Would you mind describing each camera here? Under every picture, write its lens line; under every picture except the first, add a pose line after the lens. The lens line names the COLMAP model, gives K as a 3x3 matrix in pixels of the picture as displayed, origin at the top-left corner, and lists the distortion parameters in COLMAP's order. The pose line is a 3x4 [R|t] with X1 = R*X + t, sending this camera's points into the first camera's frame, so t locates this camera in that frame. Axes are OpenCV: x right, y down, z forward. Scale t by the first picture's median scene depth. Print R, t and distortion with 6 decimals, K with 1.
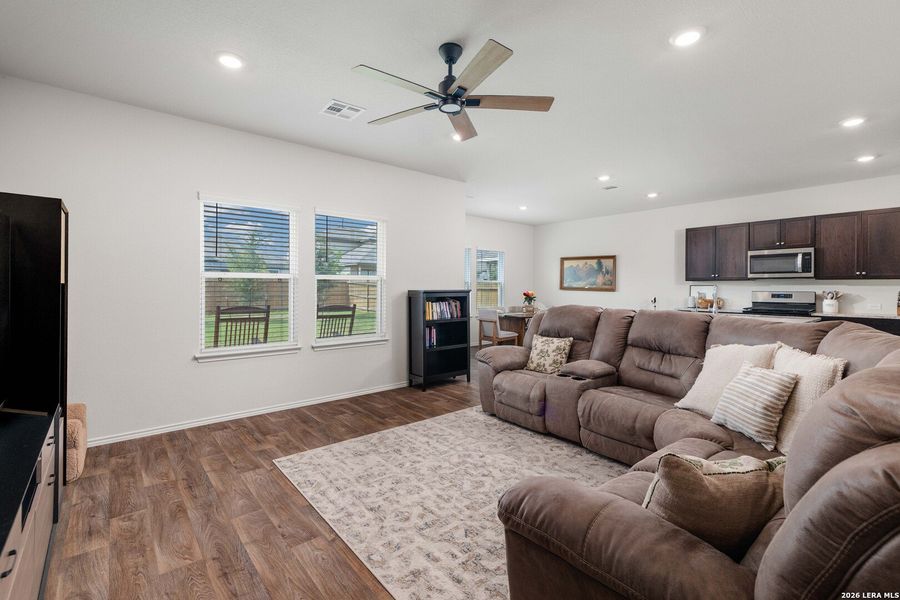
lens RADIAL K [[399.3, 0, 448.4], [0, 399.3, 288.2], [0, 0, 1]] dist [-0.001201, 0.000130]
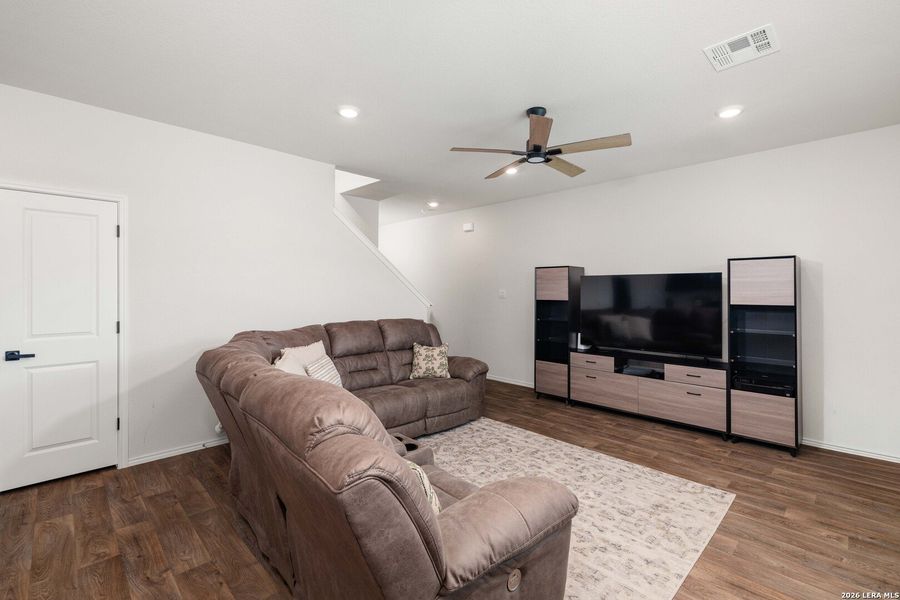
lens RADIAL K [[399.3, 0, 448.4], [0, 399.3, 288.2], [0, 0, 1]] dist [-0.001201, 0.000130]
pose [[-0.997784, -0.005966, -0.066268, 0.291955], [-0.005656, 0.999972, -0.004869, -0.046616], [0.066295, -0.004483, -0.997790, 1.832889]]
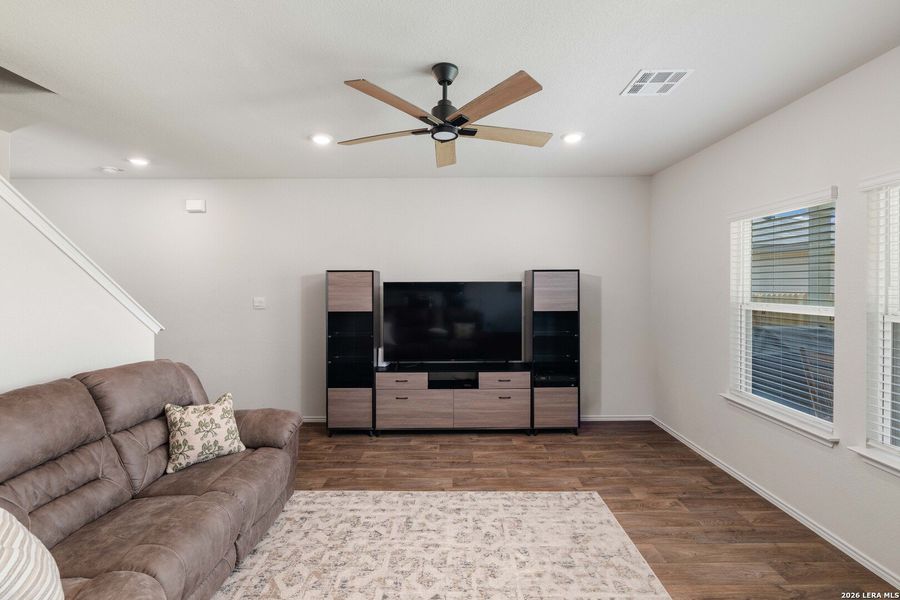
lens RADIAL K [[404.1, 0, 449.7], [0, 404.1, 283.4], [0, 0, 1]] dist [-0.000338, 0.000394]
pose [[-0.649477, -0.001039, -0.760380, 0.573582], [0.001841, 0.999994, -0.002939, -0.098039], [0.760379, -0.003308, -0.649471, 1.342201]]
